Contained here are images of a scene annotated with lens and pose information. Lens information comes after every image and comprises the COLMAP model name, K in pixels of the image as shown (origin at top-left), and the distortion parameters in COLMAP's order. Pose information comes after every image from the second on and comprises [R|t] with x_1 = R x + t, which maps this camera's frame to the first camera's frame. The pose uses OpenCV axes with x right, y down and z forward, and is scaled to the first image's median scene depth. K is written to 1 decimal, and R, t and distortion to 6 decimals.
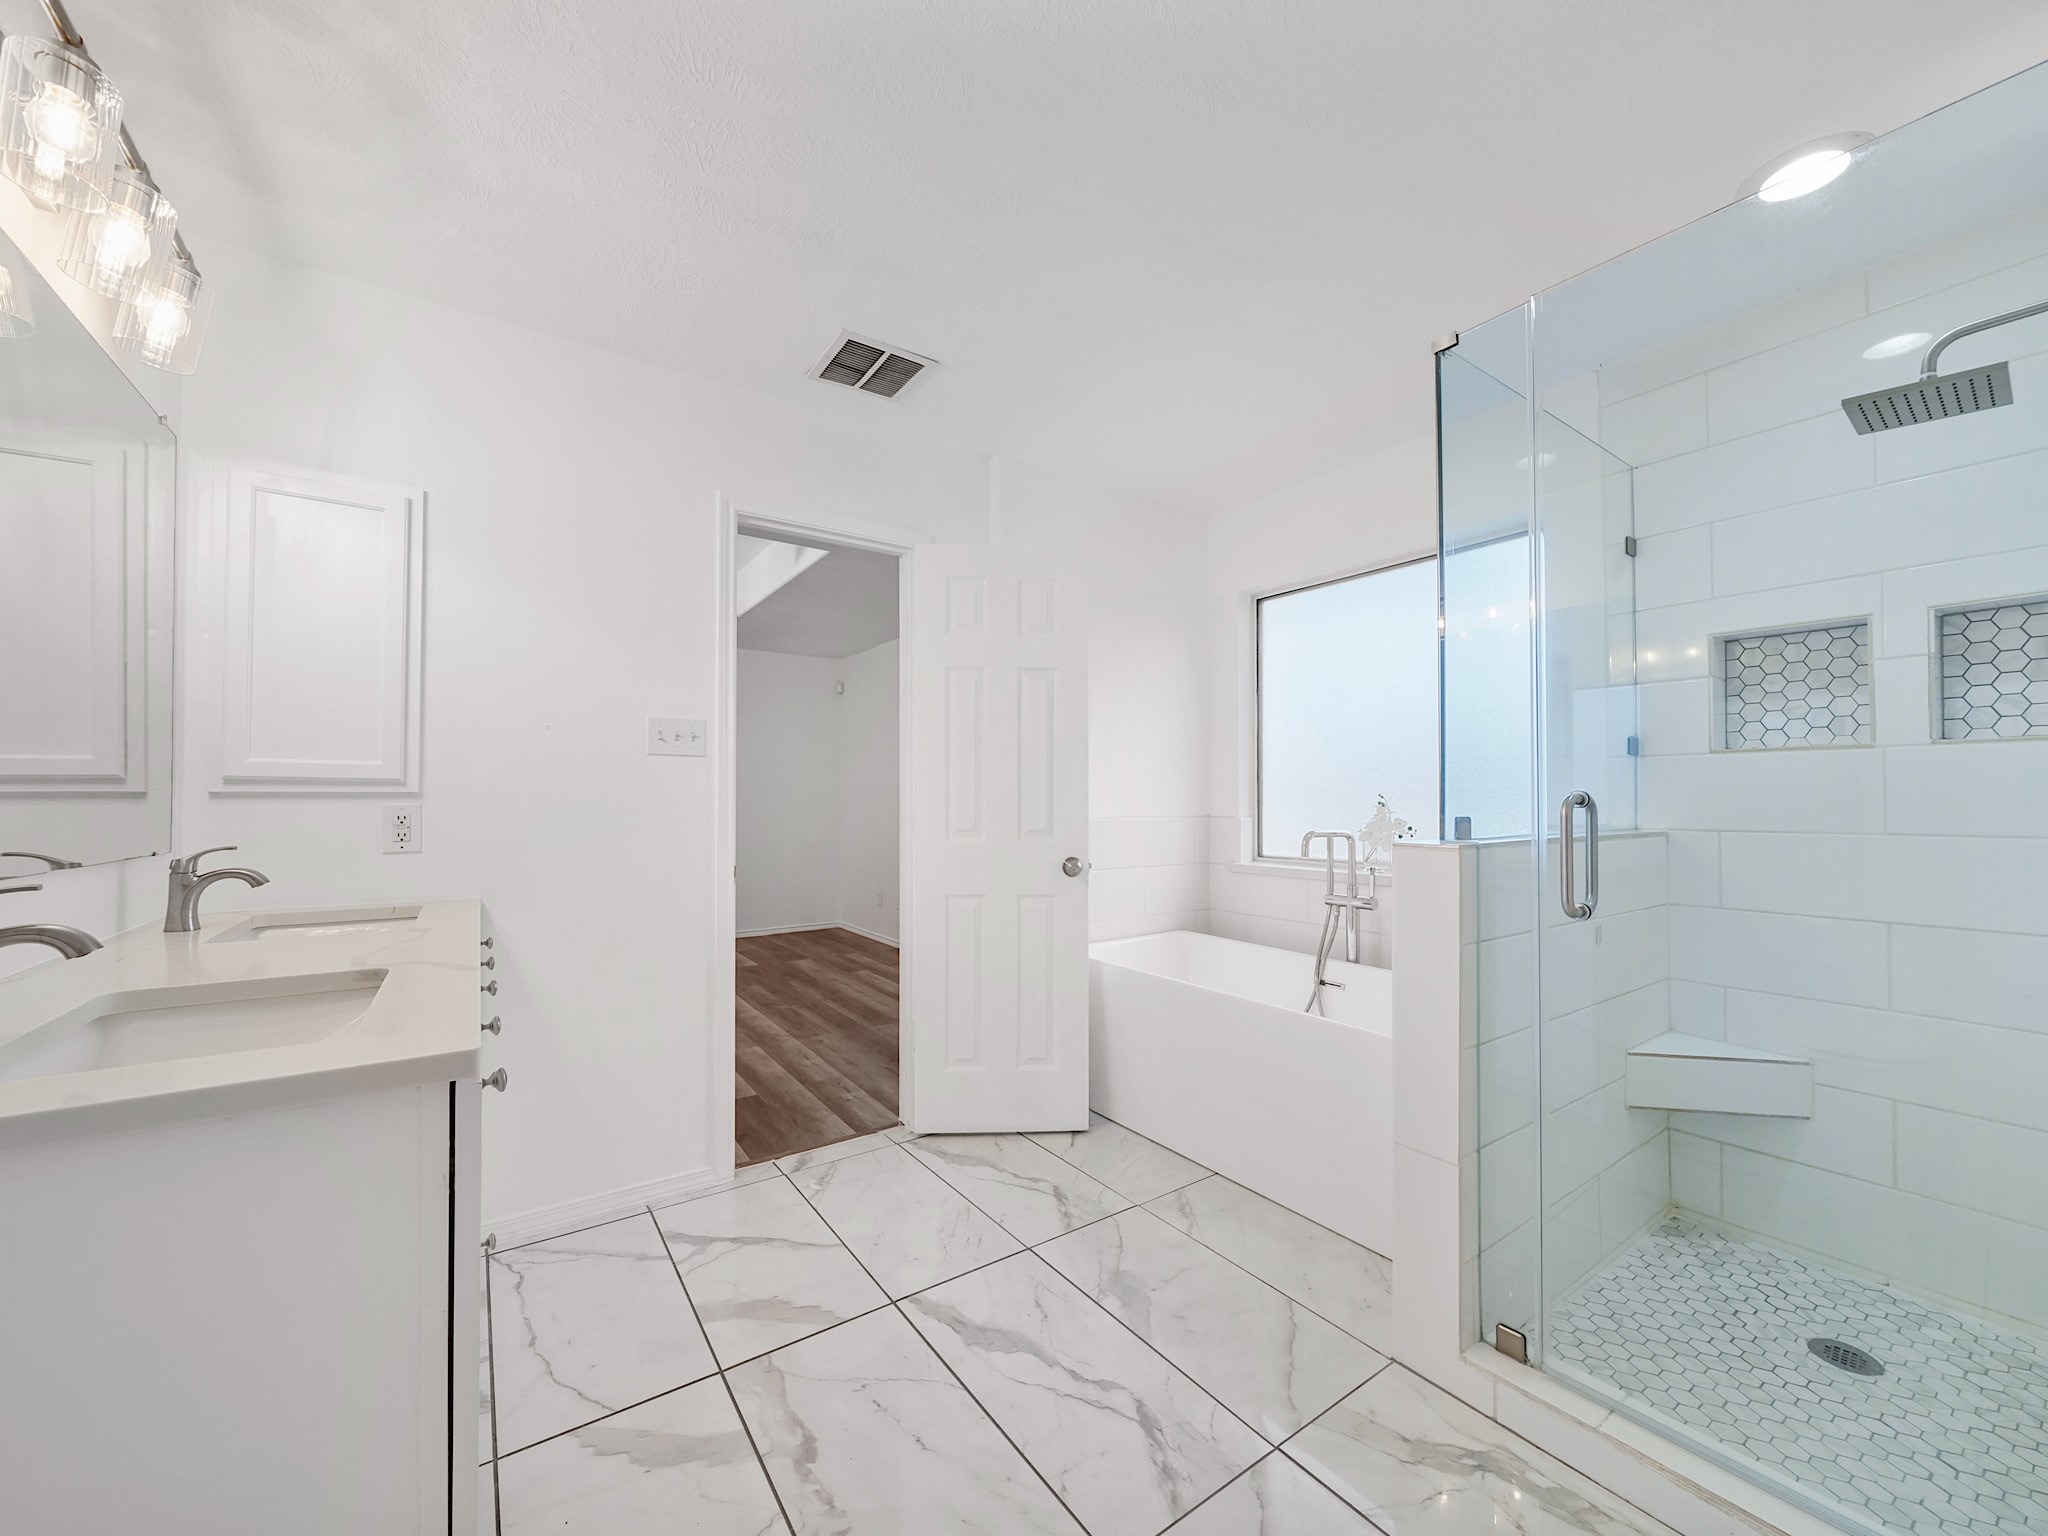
lens RADIAL K [[794.9, 0, 1024.0], [0, 794.9, 768.0], [0, 0, 1]] dist [-0.000021, -0.000006]
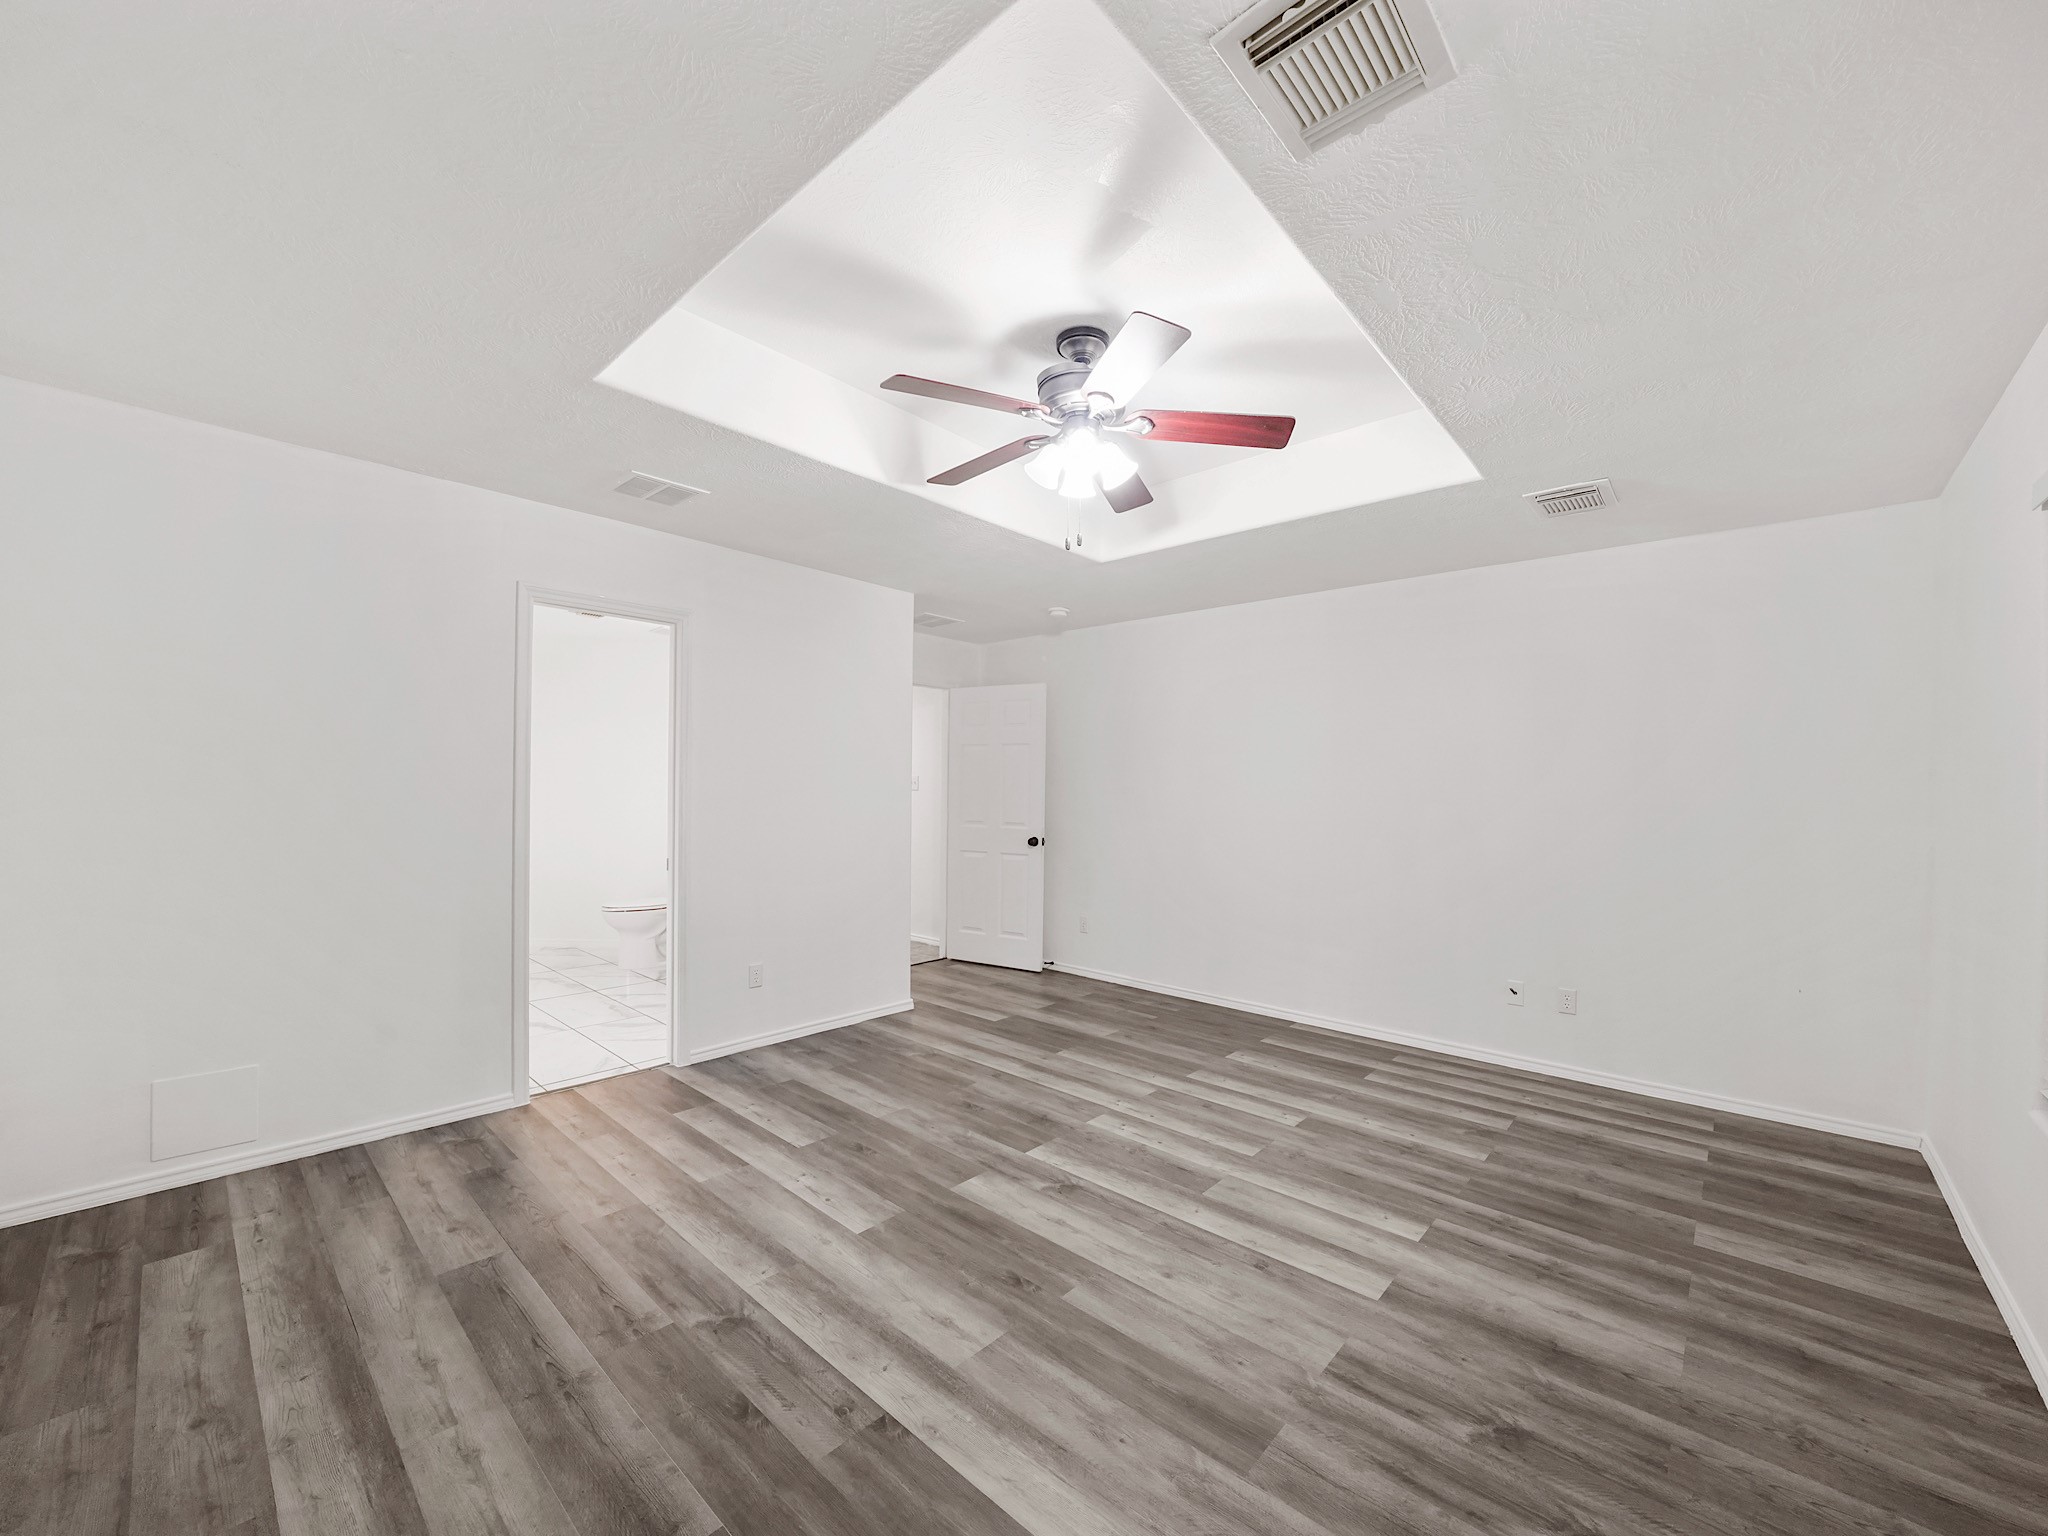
lens RADIAL K [[794.9, 0, 1024.0], [0, 794.9, 768.0], [0, 0, 1]] dist [-0.000021, -0.000006]
pose [[-0.974146, -0.003030, -0.225898, -0.461679], [0.006157, 0.999183, -0.039955, 0.011545], [0.225835, -0.040313, -0.973331, 1.794655]]
